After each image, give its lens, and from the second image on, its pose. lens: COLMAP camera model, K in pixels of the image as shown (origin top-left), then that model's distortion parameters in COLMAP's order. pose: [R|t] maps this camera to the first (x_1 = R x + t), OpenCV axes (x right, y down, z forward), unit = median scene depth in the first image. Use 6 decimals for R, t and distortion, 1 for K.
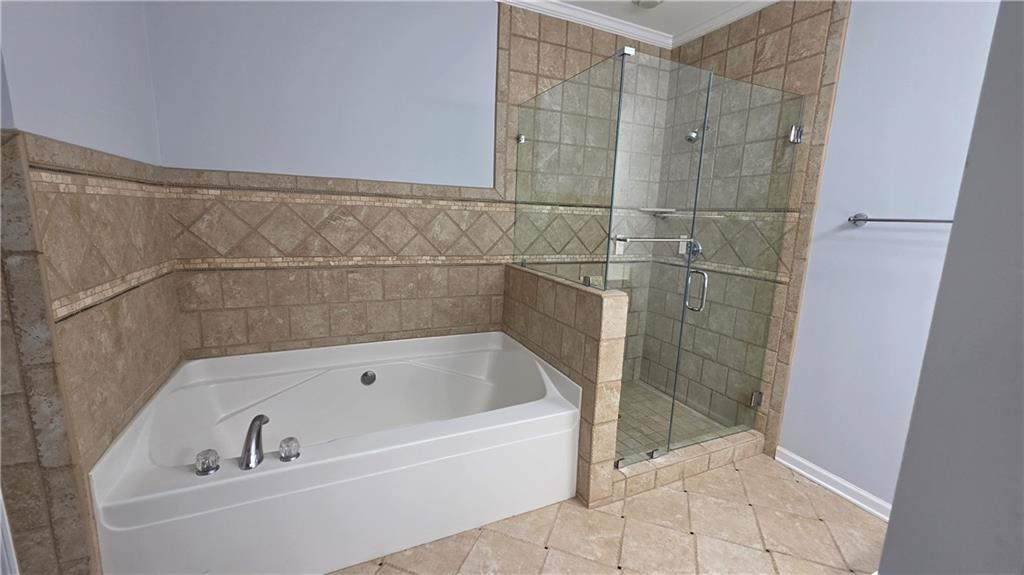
lens RADIAL K [[407.8, 0, 514.0], [0, 407.8, 288.6], [0, 0, 1]] dist [-0.002052, -0.000030]
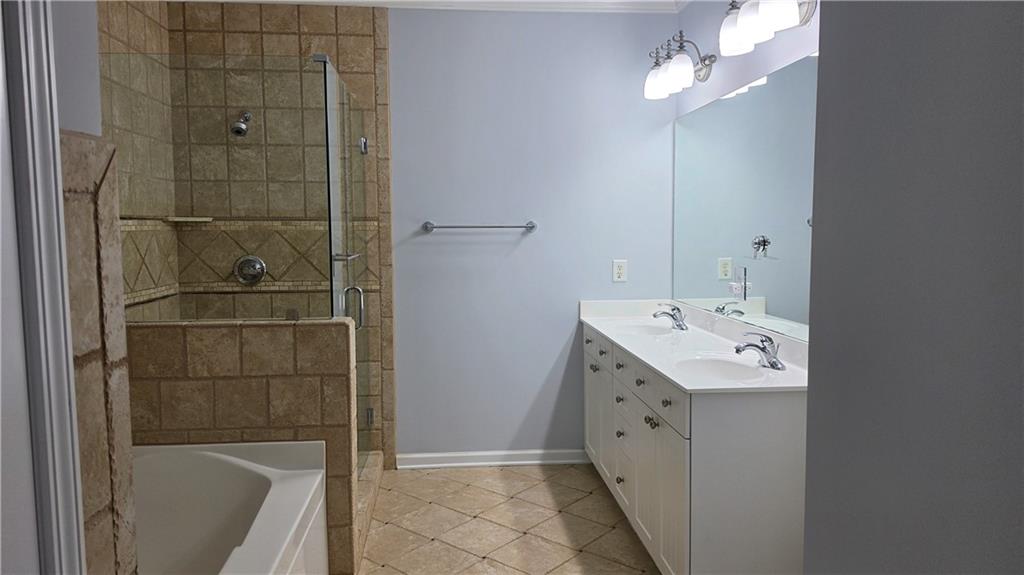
lens RADIAL K [[691.4, 0, 512.6], [0, 691.4, 285.1], [0, 0, 1]] dist [0.039871, -0.004356]
pose [[0.340494, -0.117199, 0.932914, -0.801035], [0.182077, 0.981639, 0.056866, -0.062886], [-0.922449, 0.150499, 0.355582, 0.084929]]
